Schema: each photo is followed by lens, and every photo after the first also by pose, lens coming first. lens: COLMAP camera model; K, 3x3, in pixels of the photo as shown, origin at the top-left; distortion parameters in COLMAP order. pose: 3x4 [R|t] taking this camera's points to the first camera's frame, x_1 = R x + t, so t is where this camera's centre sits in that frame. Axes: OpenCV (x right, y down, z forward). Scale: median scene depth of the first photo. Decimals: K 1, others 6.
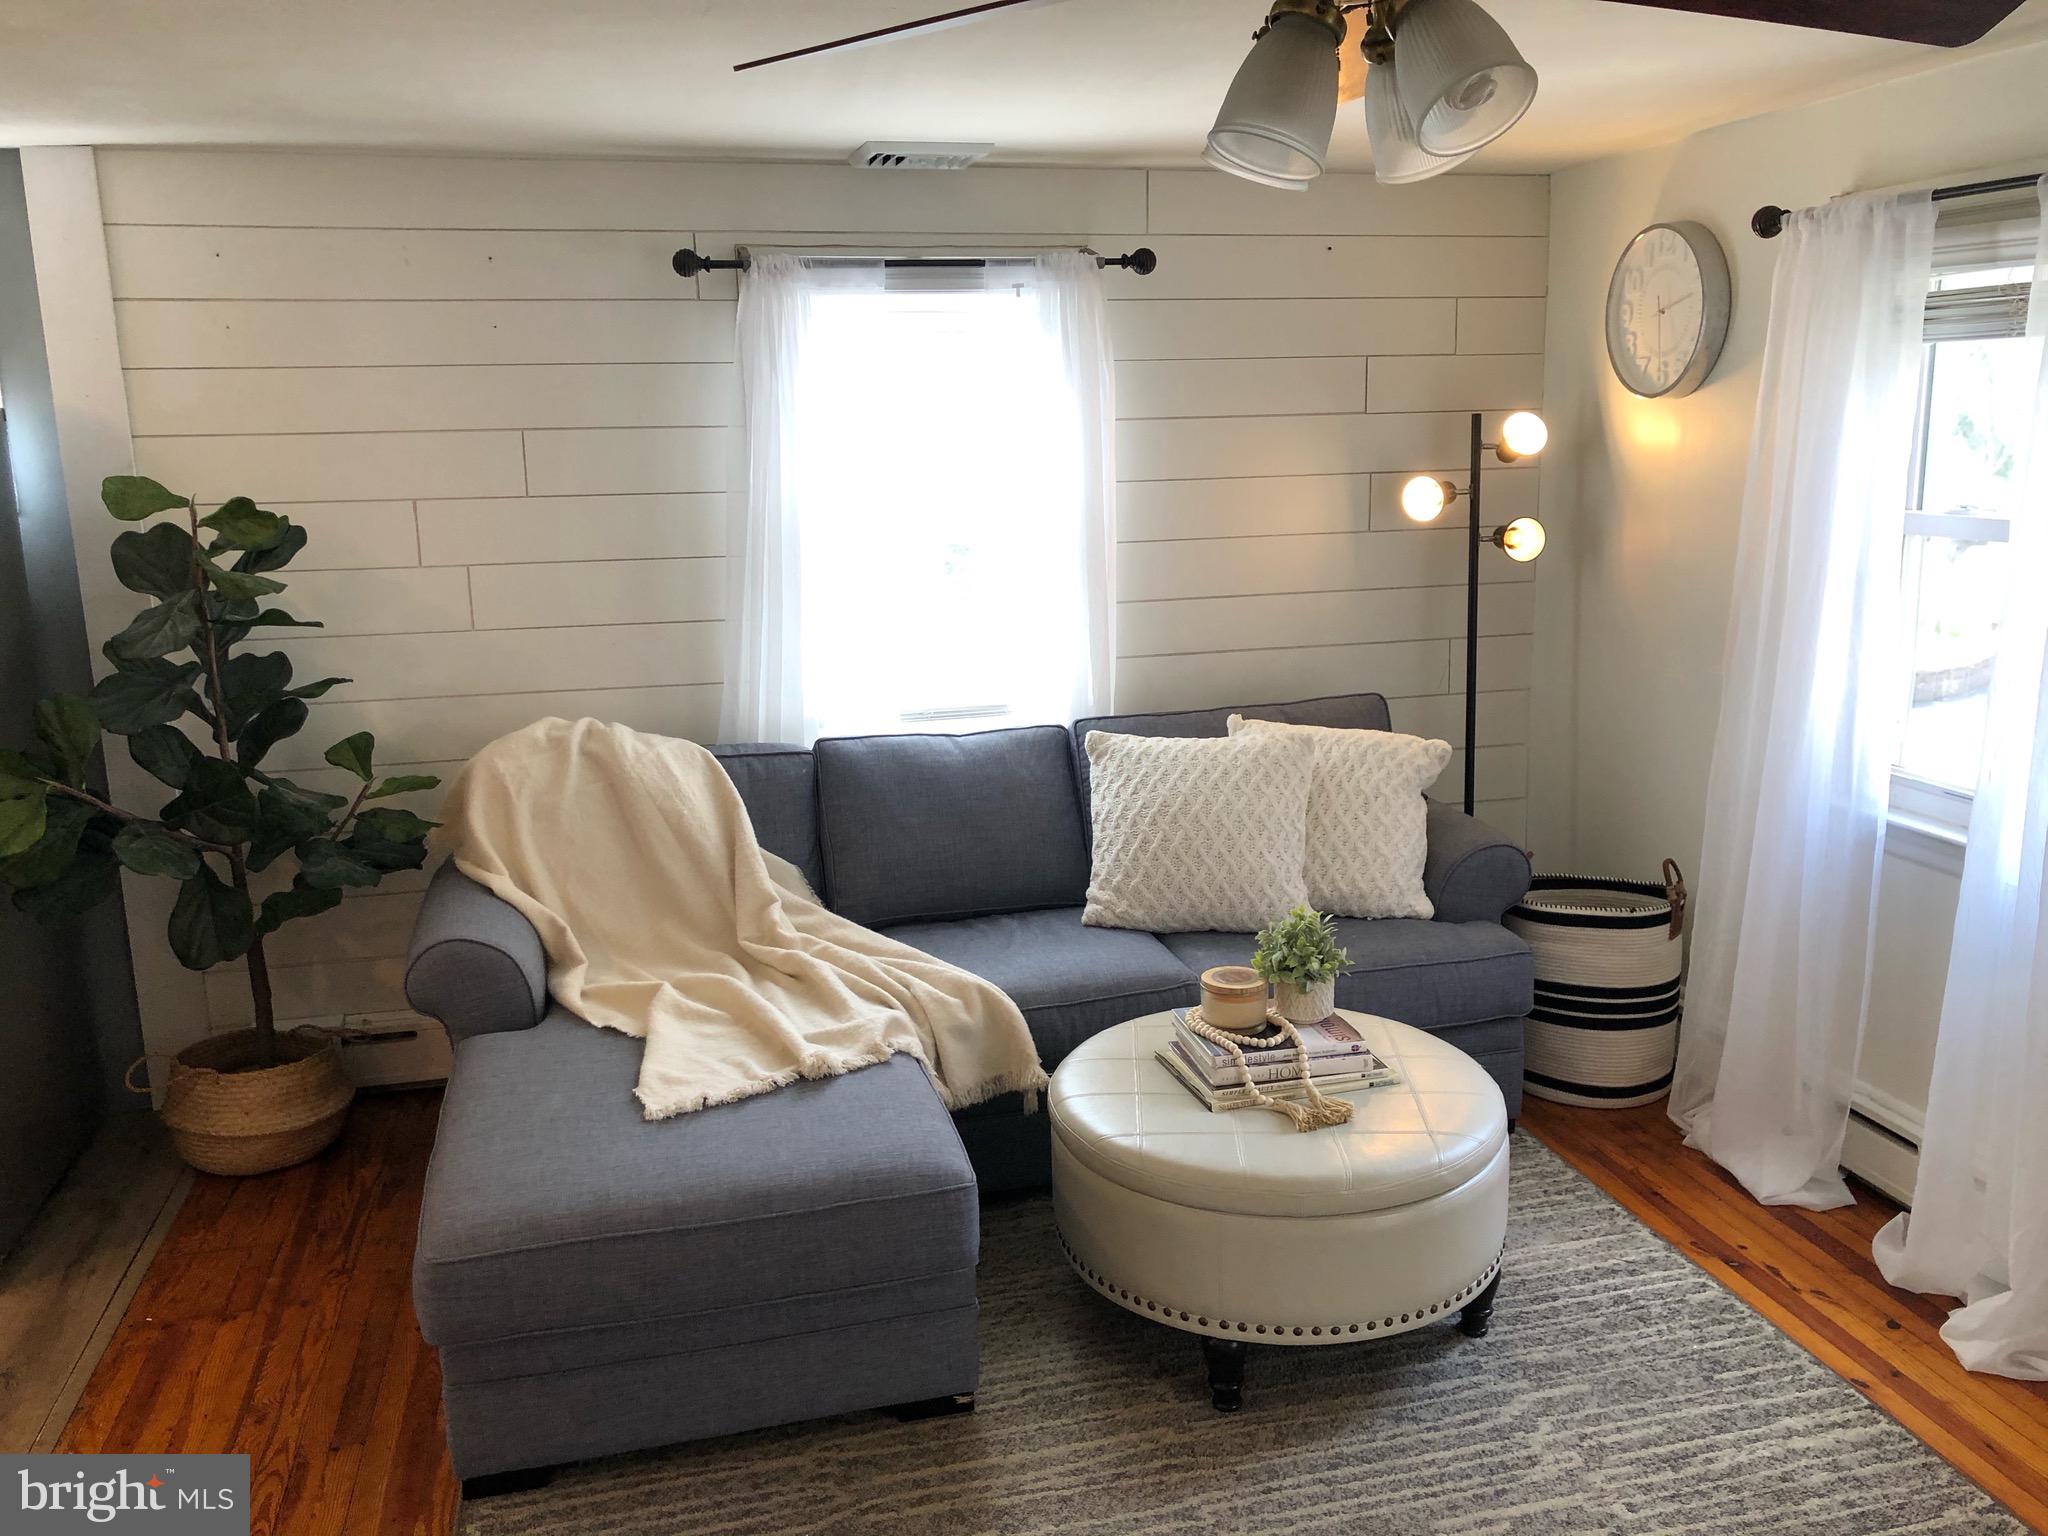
lens RADIAL K [[1670.0, 0, 1034.3], [0, 1670.0, 762.1], [0, 0, 1]] dist [0.033804, -0.011392]
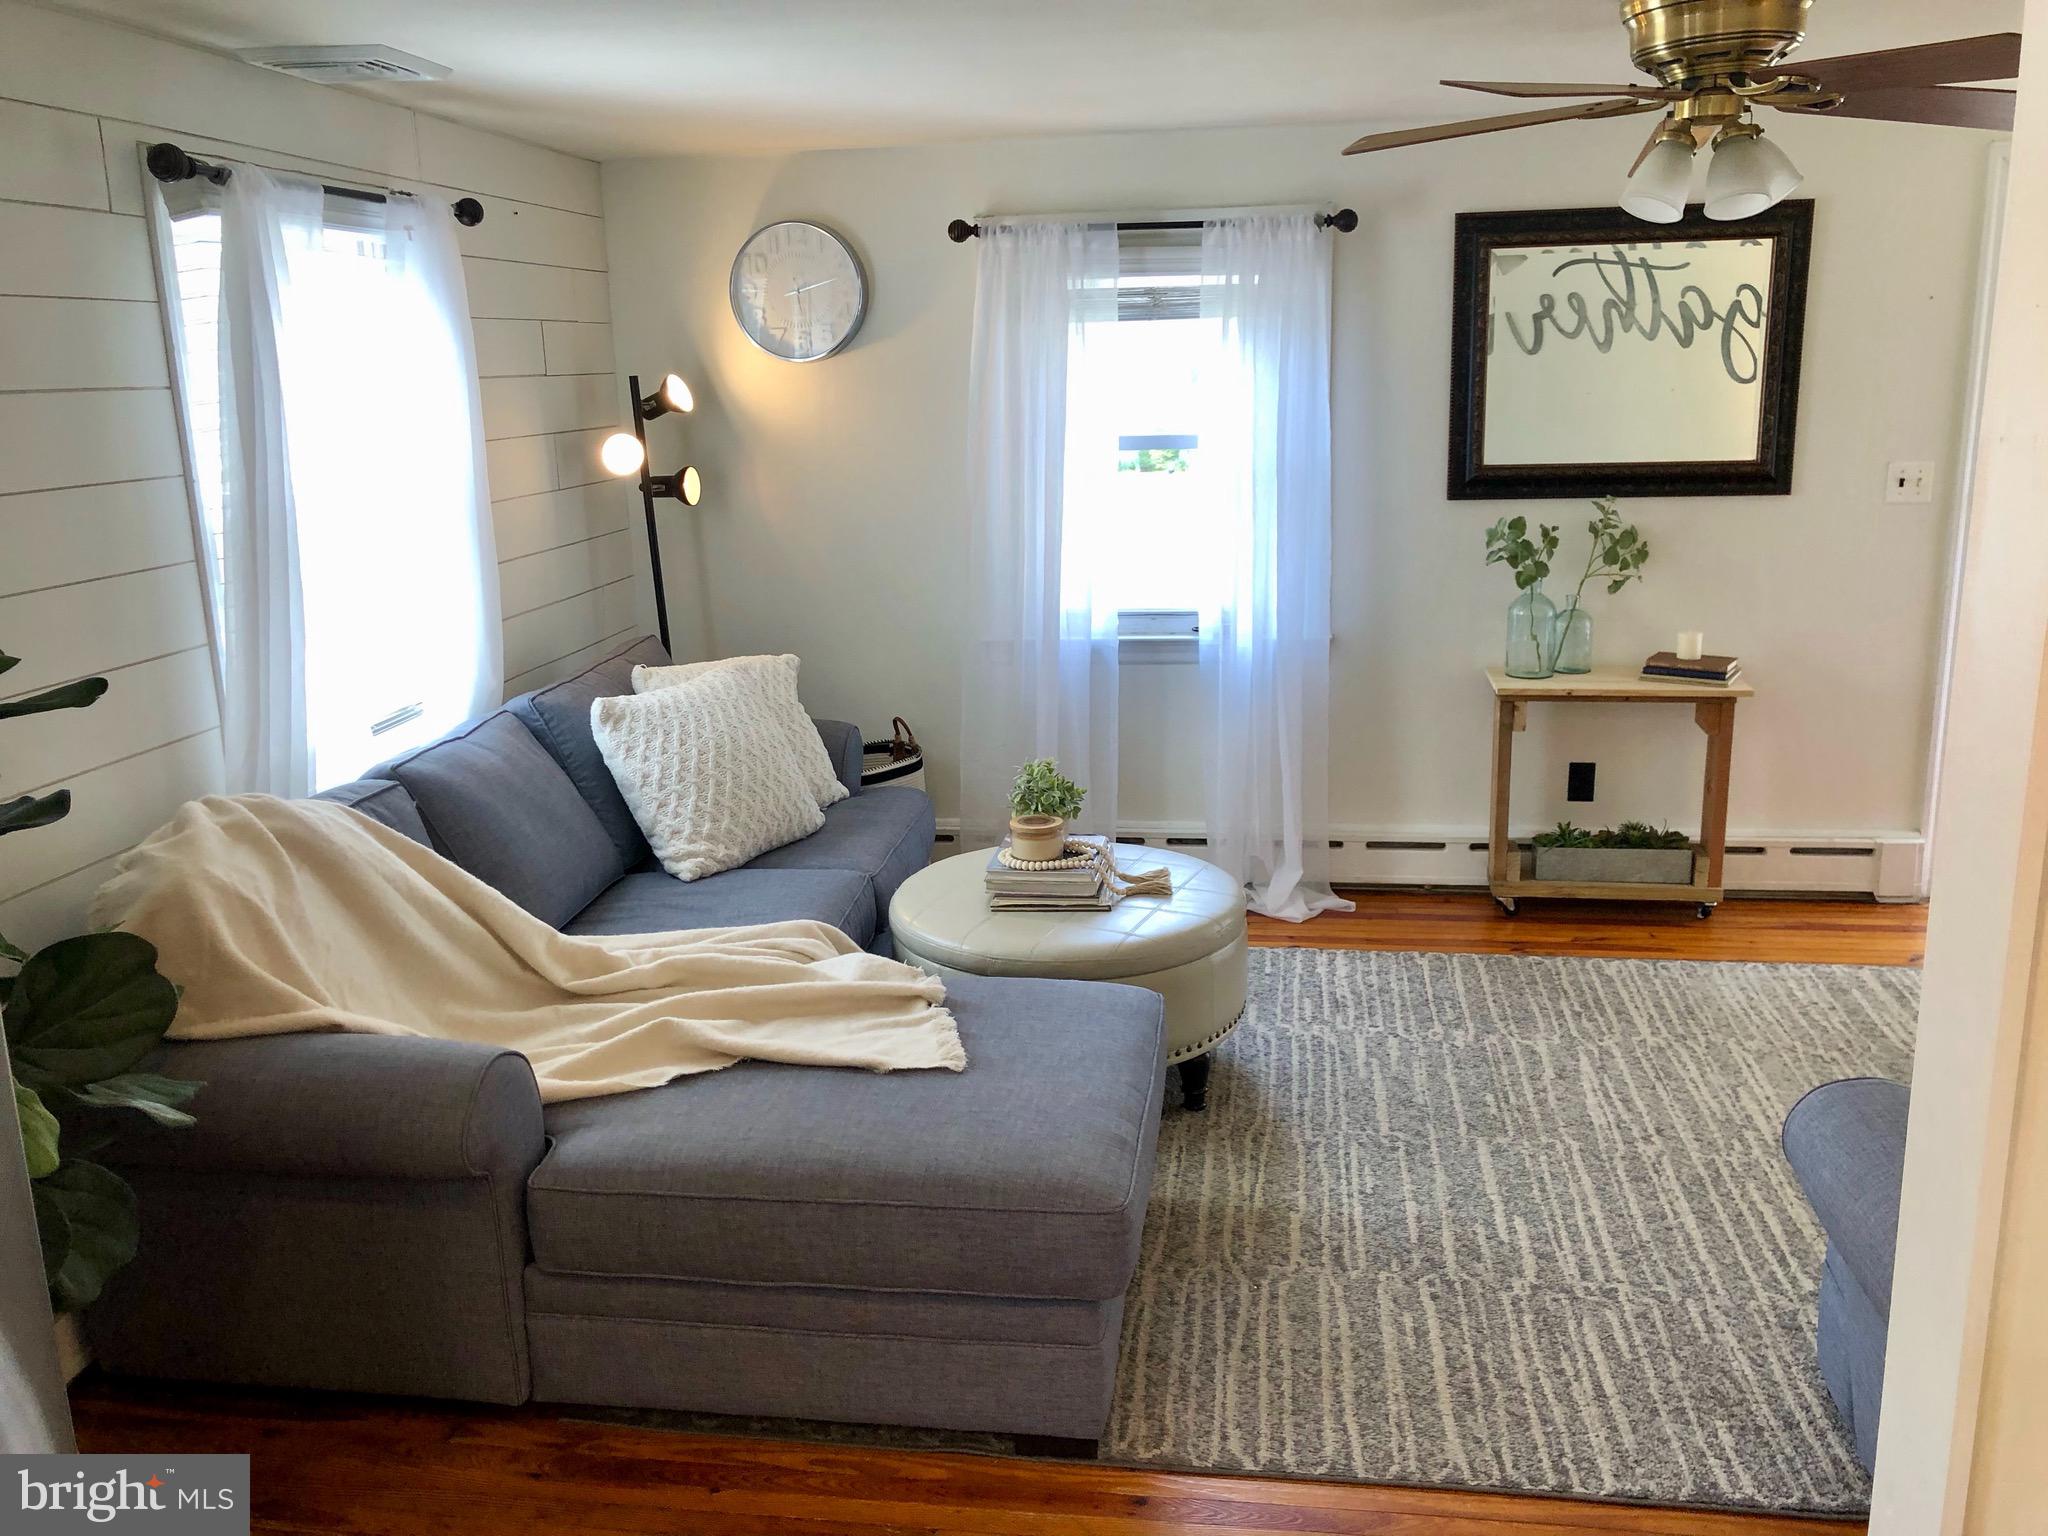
lens RADIAL K [[1670.0, 0, 1034.3], [0, 1670.0, 762.1], [0, 0, 1]] dist [0.033804, -0.011392]
pose [[0.380227, -0.210354, 0.900655, -0.790431], [0.208952, 0.968153, 0.137906, -0.067613], [-0.900981, 0.135758, 0.412072, 0.393571]]
